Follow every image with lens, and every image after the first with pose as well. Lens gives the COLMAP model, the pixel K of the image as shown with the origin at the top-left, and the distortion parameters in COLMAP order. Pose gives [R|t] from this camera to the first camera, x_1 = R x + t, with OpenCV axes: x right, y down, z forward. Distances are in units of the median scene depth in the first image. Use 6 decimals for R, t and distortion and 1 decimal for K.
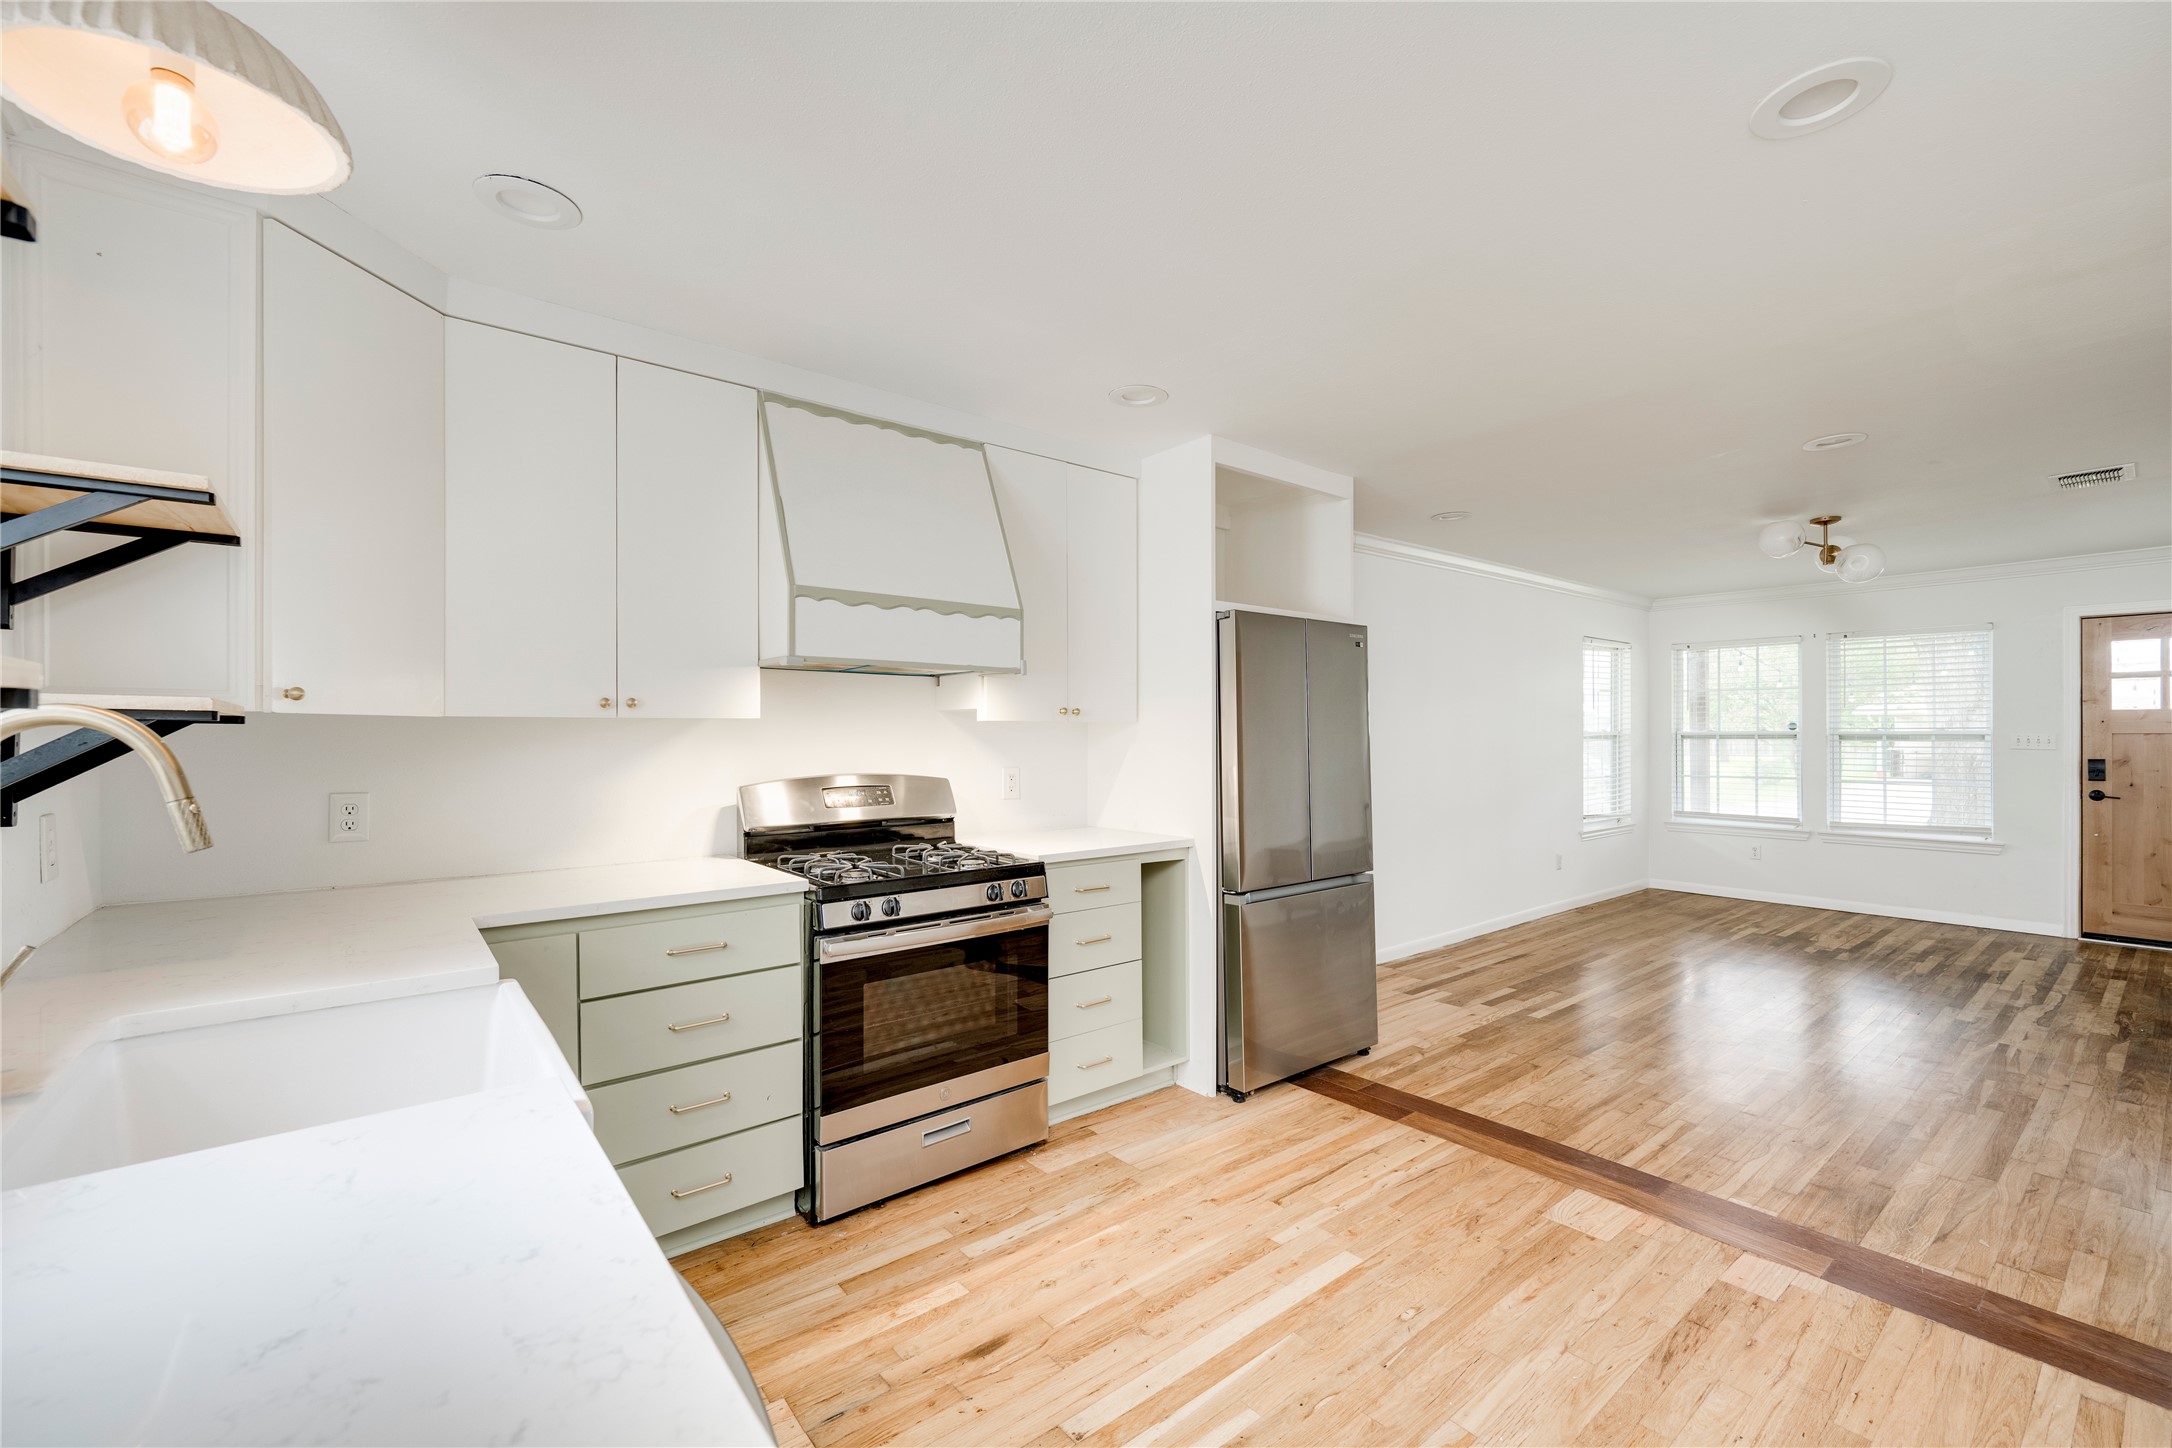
lens RADIAL K [[903.8, 0, 1089.7], [0, 903.8, 731.9], [0, 0, 1]] dist [-0.000725, 0.000198]
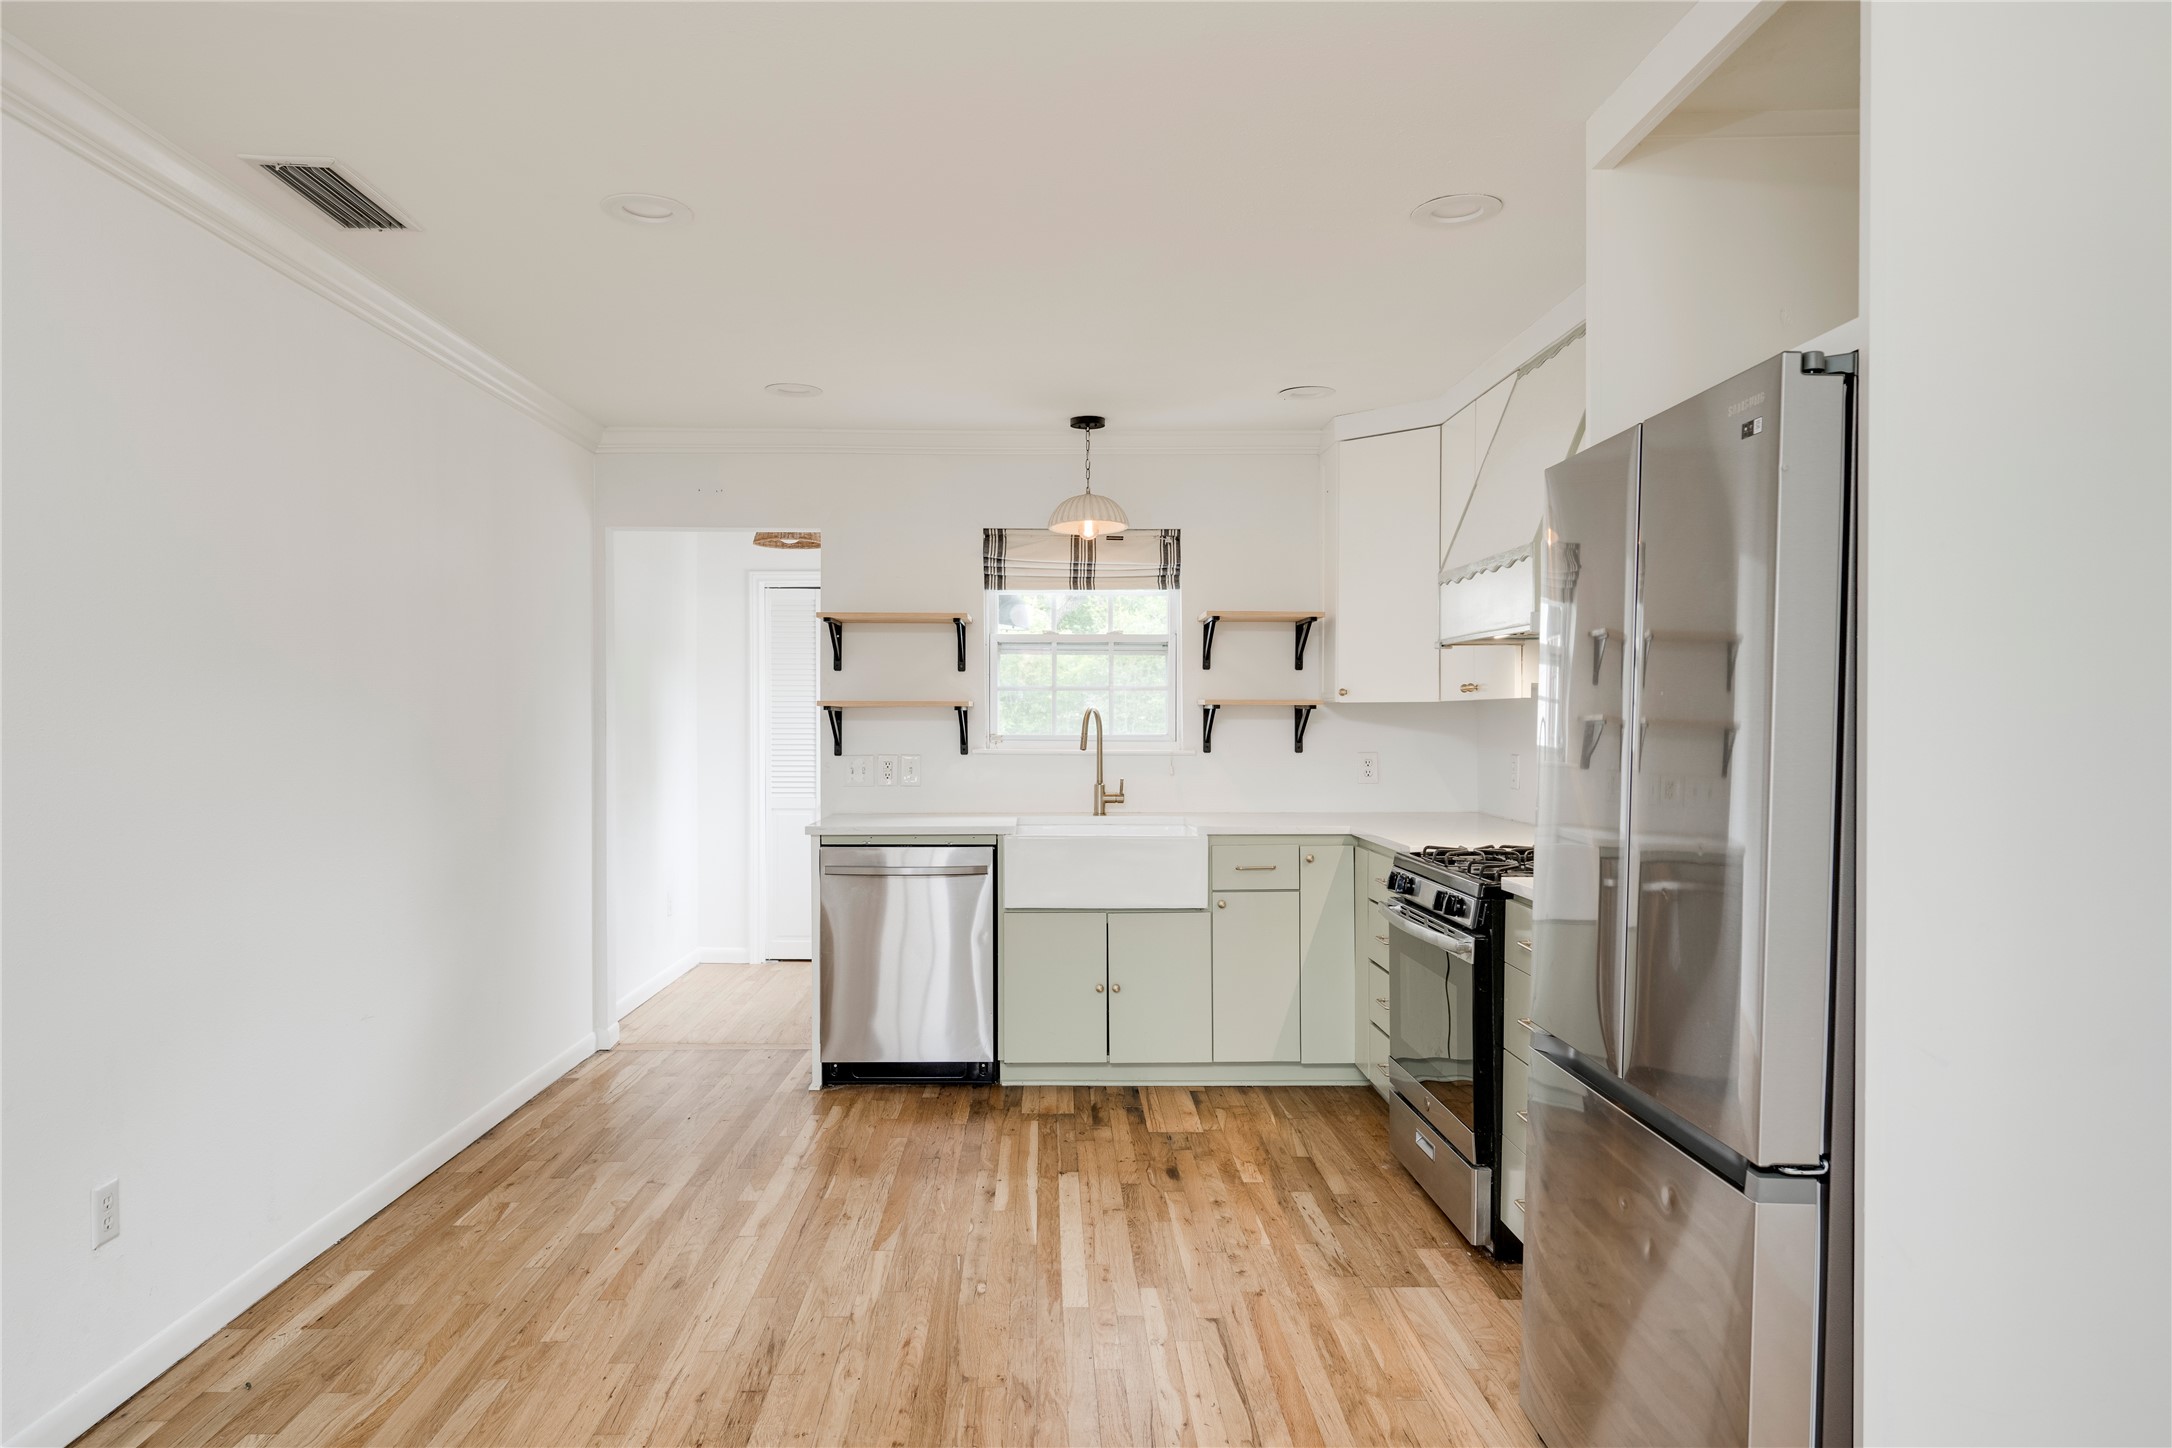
lens RADIAL K [[1358.4, 0, 1059.3], [0, 1358.4, 725.8], [0, 0, 1]] dist [0.000807, -0.000008]
pose [[-0.618594, 0.008873, -0.785661, 1.311547], [0.005101, 0.999961, 0.007277, 0.003090], [0.785695, 0.000493, -0.618614, 1.769655]]
